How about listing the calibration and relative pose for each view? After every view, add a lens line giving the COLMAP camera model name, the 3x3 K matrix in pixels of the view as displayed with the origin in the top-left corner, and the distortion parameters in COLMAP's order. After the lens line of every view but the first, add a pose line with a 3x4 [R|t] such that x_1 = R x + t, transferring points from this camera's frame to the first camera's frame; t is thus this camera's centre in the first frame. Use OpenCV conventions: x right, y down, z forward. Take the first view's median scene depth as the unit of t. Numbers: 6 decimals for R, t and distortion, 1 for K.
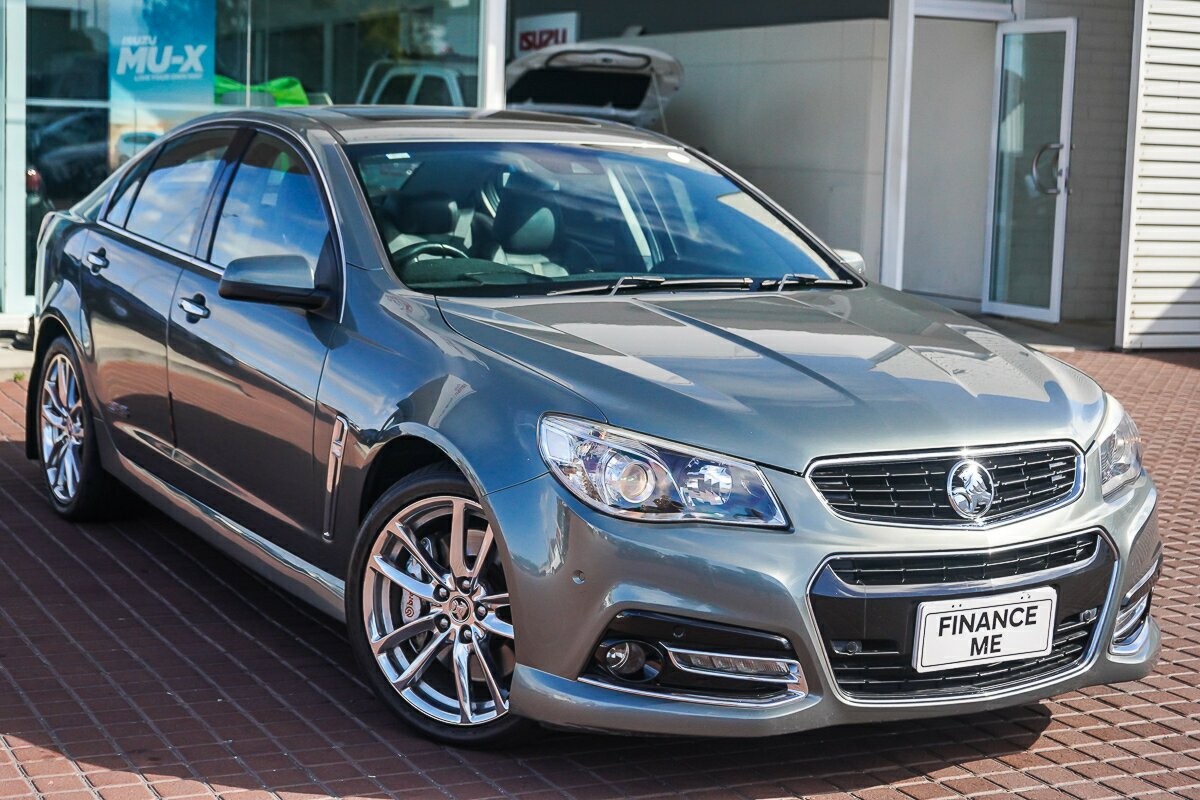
lens RADIAL K [[2072.9, 0, 557.7], [0, 2072.9, 397.5], [0, 0, 1]] dist [-0.032969, 0.052427]
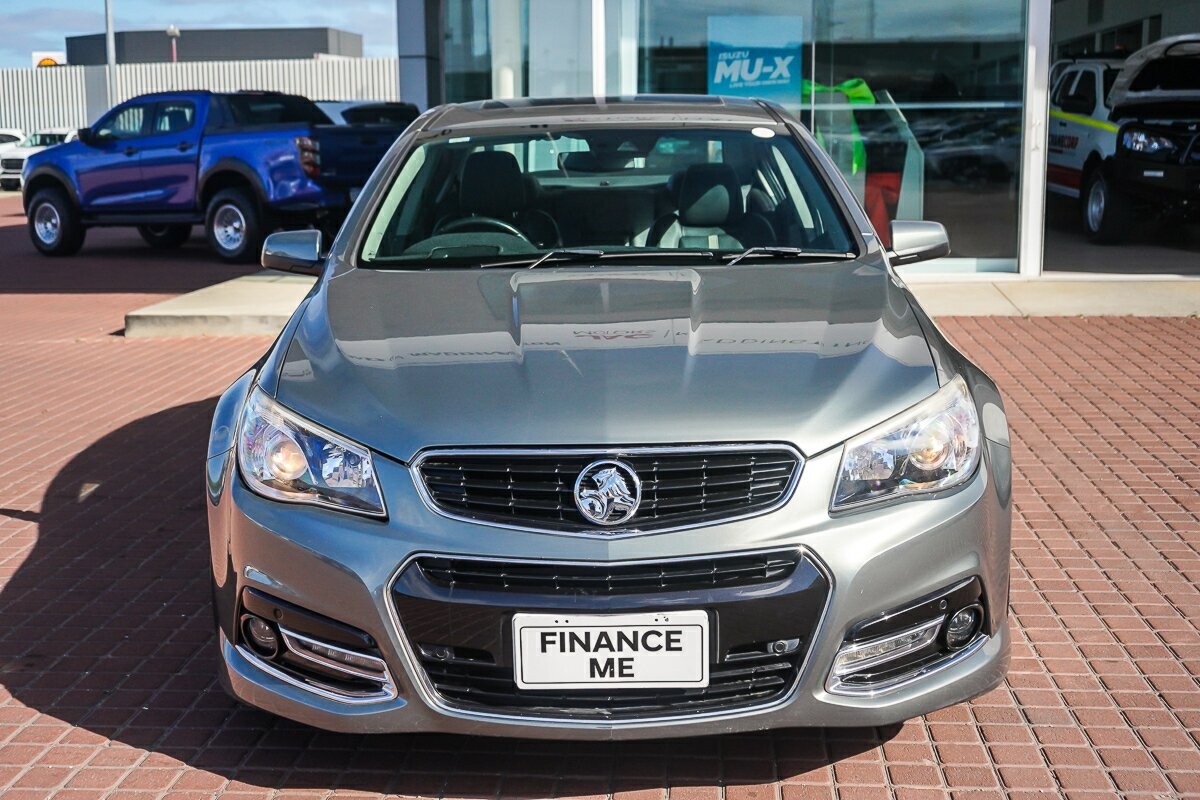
lens RADIAL K [[1527.4, 0, 509.0], [0, 1527.4, 399.8], [0, 0, 1]] dist [-0.051525, 0.051233]
pose [[0.855093, 0.047586, -0.516287, 0.502003], [-0.024141, 0.998353, 0.052034, -0.028742], [0.517913, -0.032030, 0.854834, 0.418244]]
